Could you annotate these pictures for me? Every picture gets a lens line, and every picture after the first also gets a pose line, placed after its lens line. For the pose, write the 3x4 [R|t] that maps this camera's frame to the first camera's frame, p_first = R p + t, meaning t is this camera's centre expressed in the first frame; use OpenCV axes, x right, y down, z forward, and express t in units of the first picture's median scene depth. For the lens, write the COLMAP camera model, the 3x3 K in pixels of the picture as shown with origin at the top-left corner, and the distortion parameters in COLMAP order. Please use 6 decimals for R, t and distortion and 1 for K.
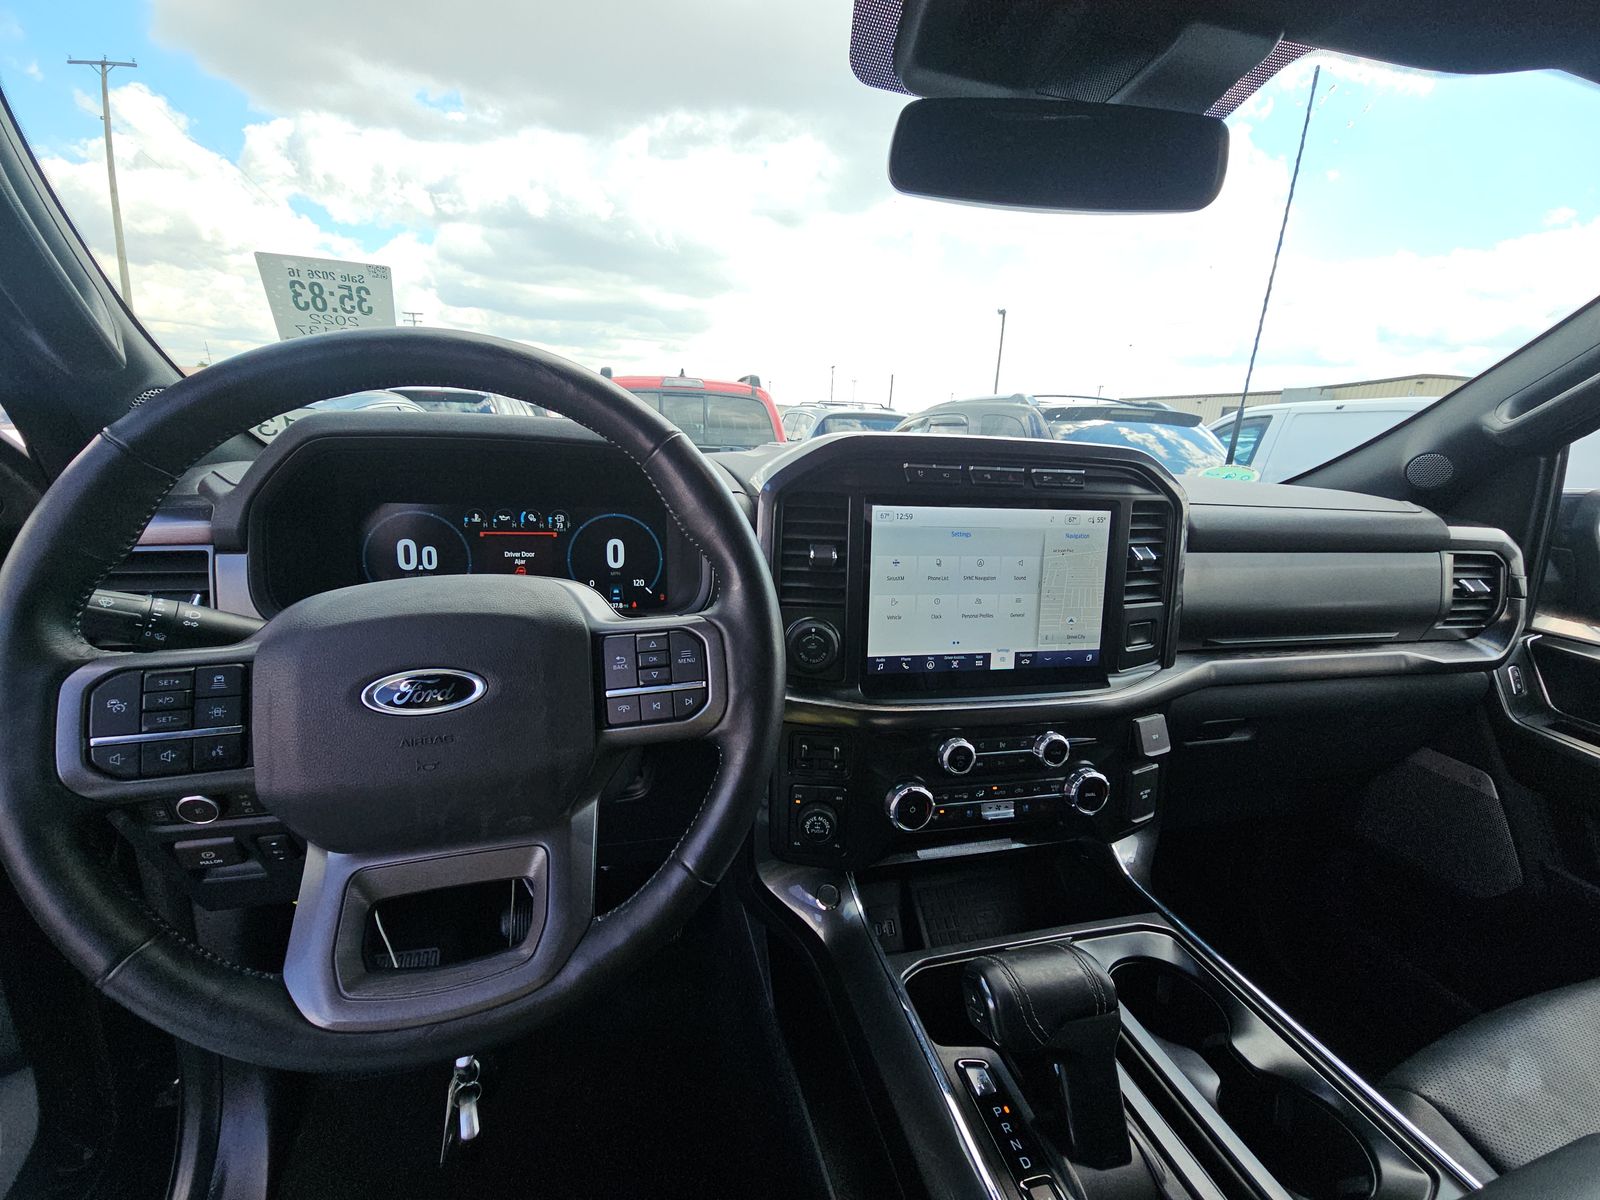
lens RADIAL K [[730.6, 0, 800.3], [0, 730.6, 615.3], [0, 0, 1]] dist [0.030224, 0.000216]
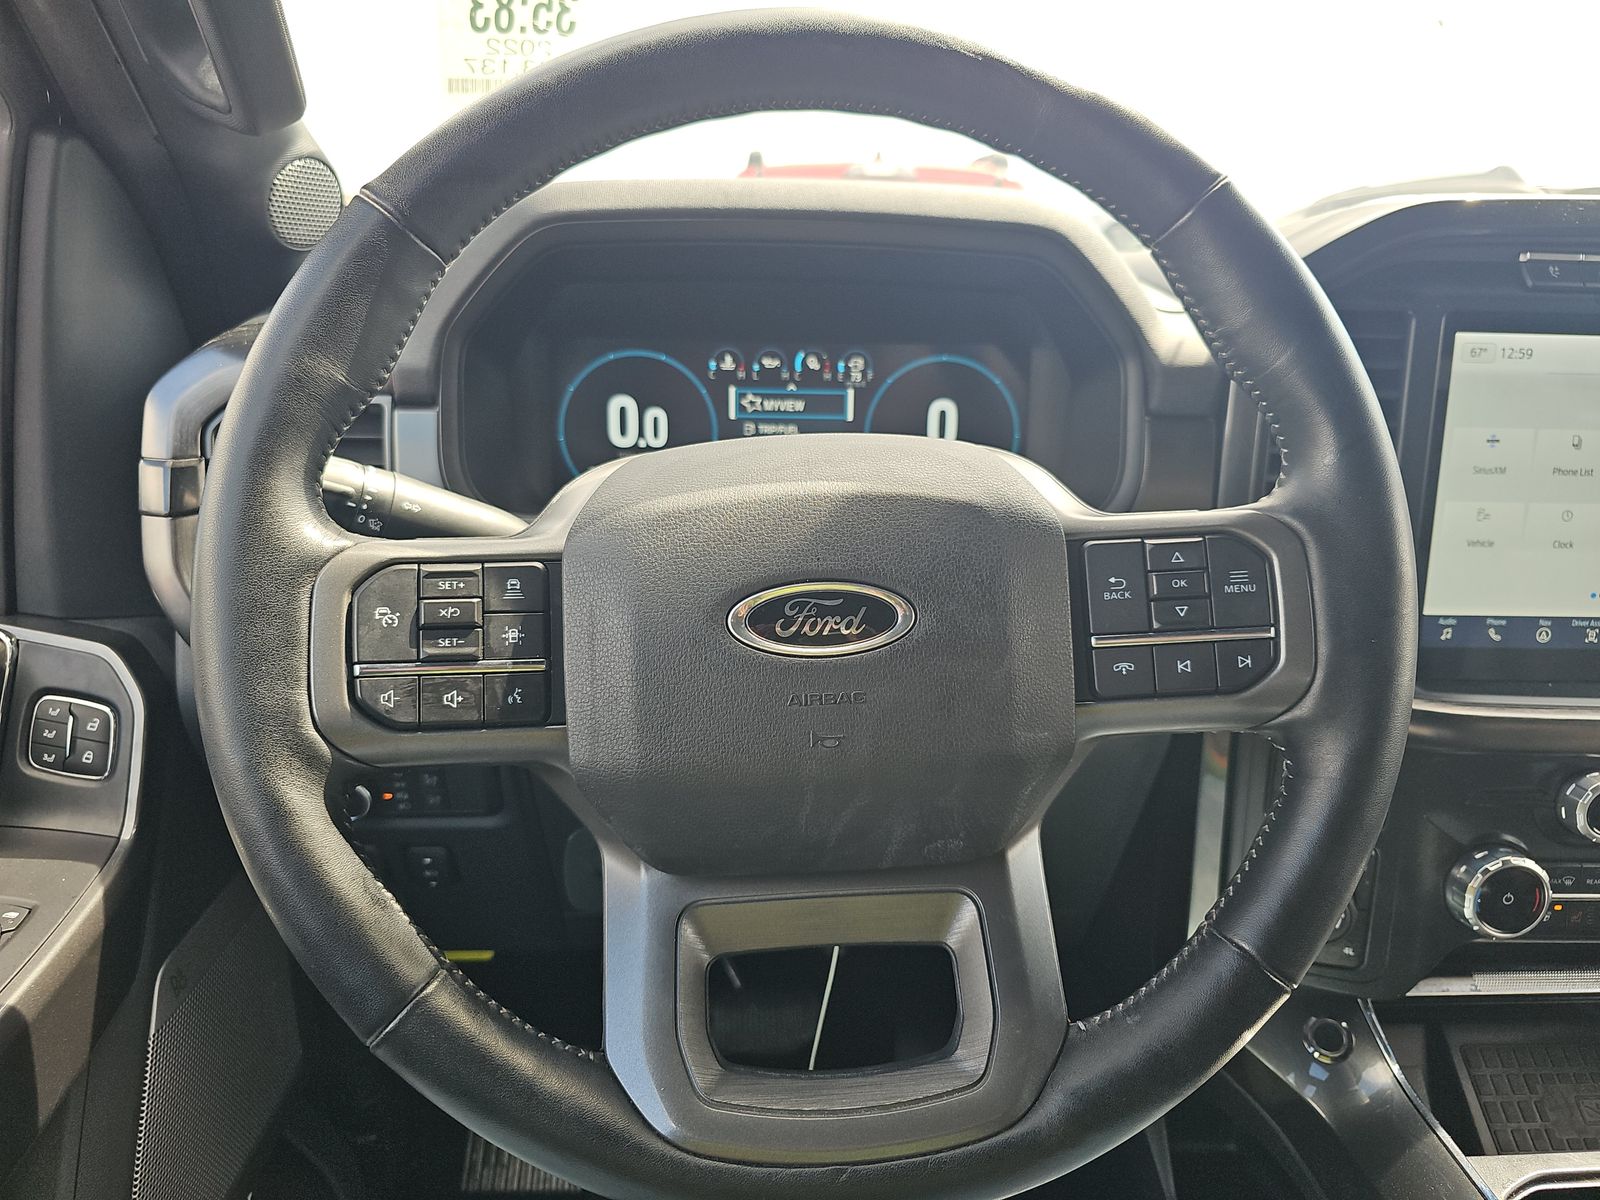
lens RADIAL K [[1214.8, 0, 832.0], [0, 1214.8, 603.4], [0, 0, 1]] dist [0.034054, -0.003033]
pose [[0.980761, 0.039054, -0.191267, -0.169588], [-0.032399, 0.998760, 0.037803, 0.029051], [0.192506, -0.030879, 0.980810, 0.020121]]
